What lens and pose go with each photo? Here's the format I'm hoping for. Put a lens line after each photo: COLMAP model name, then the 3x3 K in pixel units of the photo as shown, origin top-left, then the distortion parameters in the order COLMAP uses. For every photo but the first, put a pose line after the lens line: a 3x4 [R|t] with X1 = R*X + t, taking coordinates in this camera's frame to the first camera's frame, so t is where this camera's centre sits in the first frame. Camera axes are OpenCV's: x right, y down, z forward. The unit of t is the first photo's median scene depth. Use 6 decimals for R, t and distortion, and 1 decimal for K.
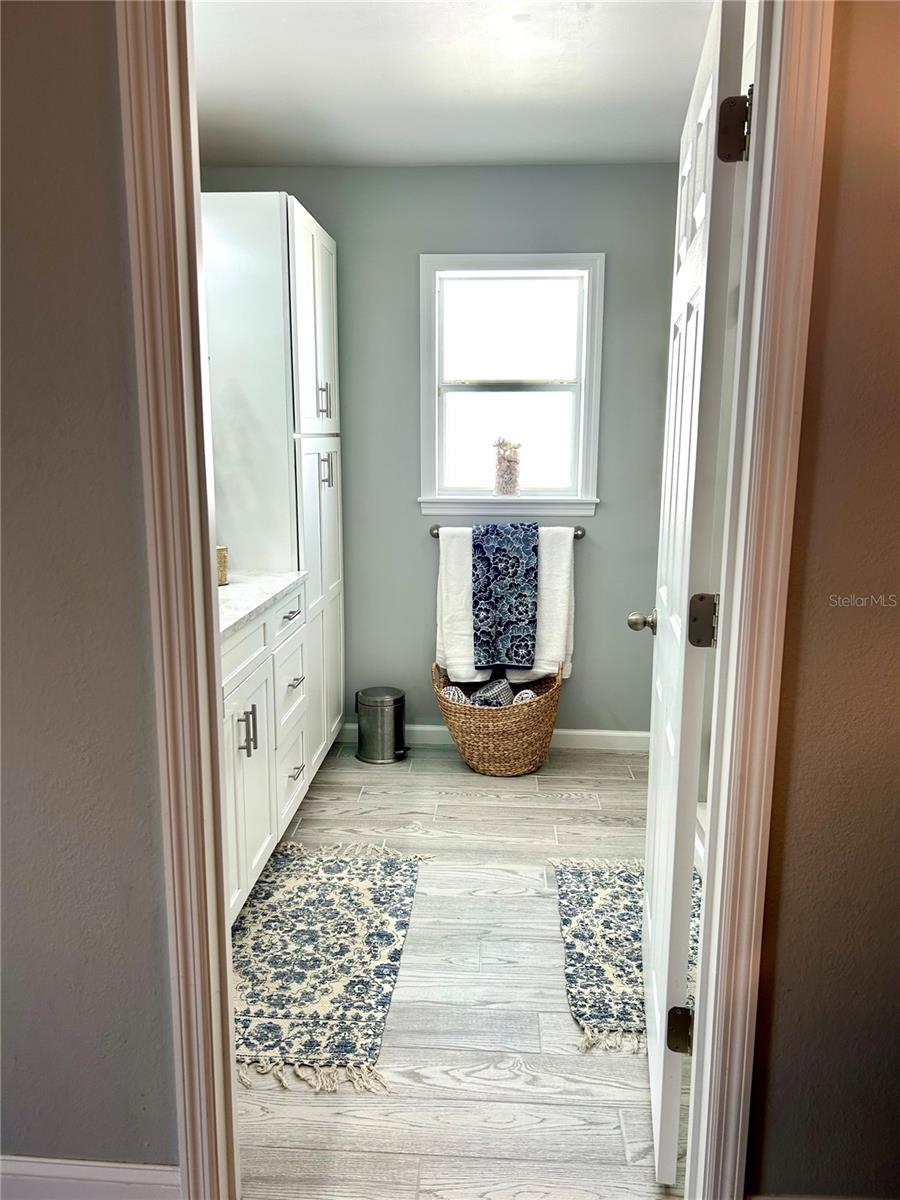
lens RADIAL K [[894.2, 0, 450.0], [0, 894.2, 600.0], [0, 0, 1]] dist [0.138367, 0.000890]
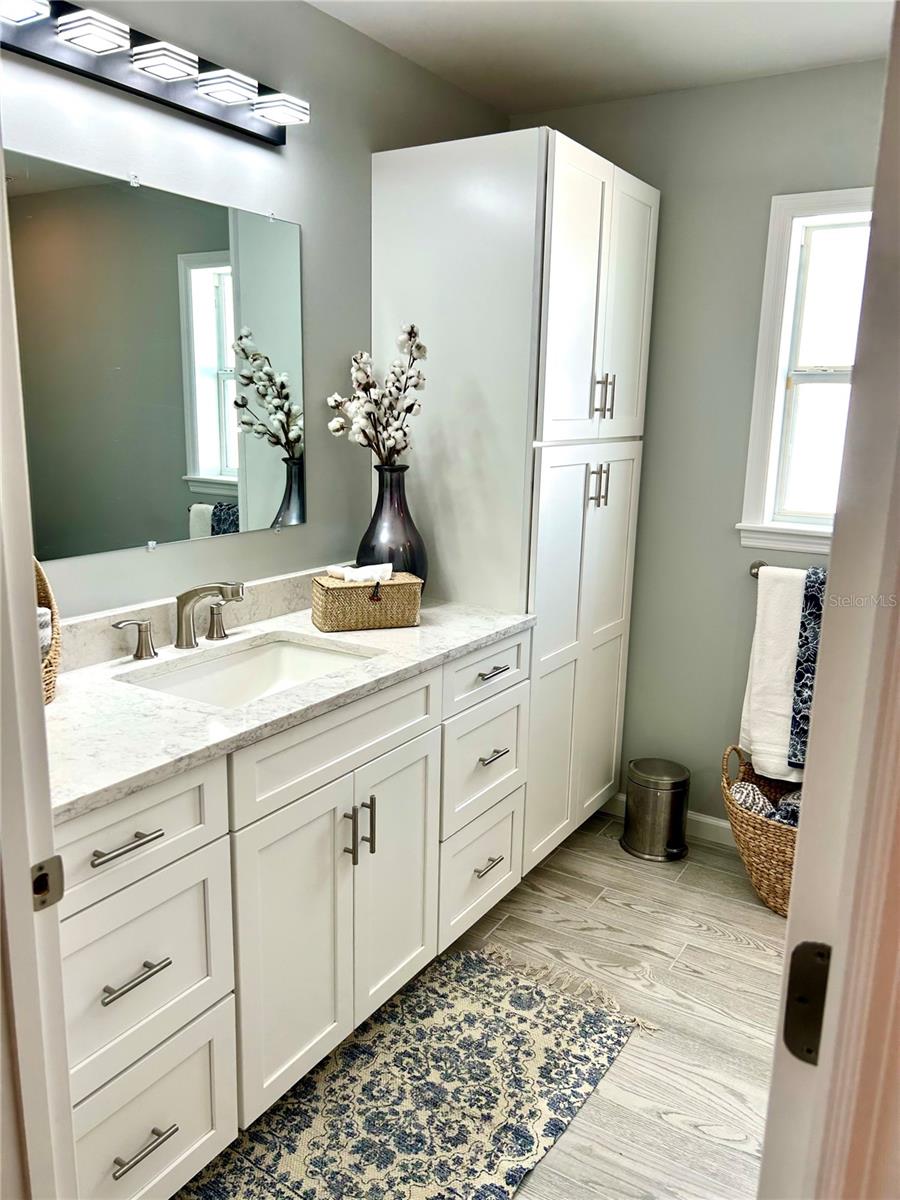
lens RADIAL K [[902.1, 0, 451.7], [0, 902.1, 605.5], [0, 0, 1]] dist [0.069483, -0.073567]
pose [[0.876320, 0.118311, -0.466976, 0.131713], [-0.106637, 0.992966, 0.051458, -0.066830], [0.469779, 0.004703, 0.882772, 0.242707]]
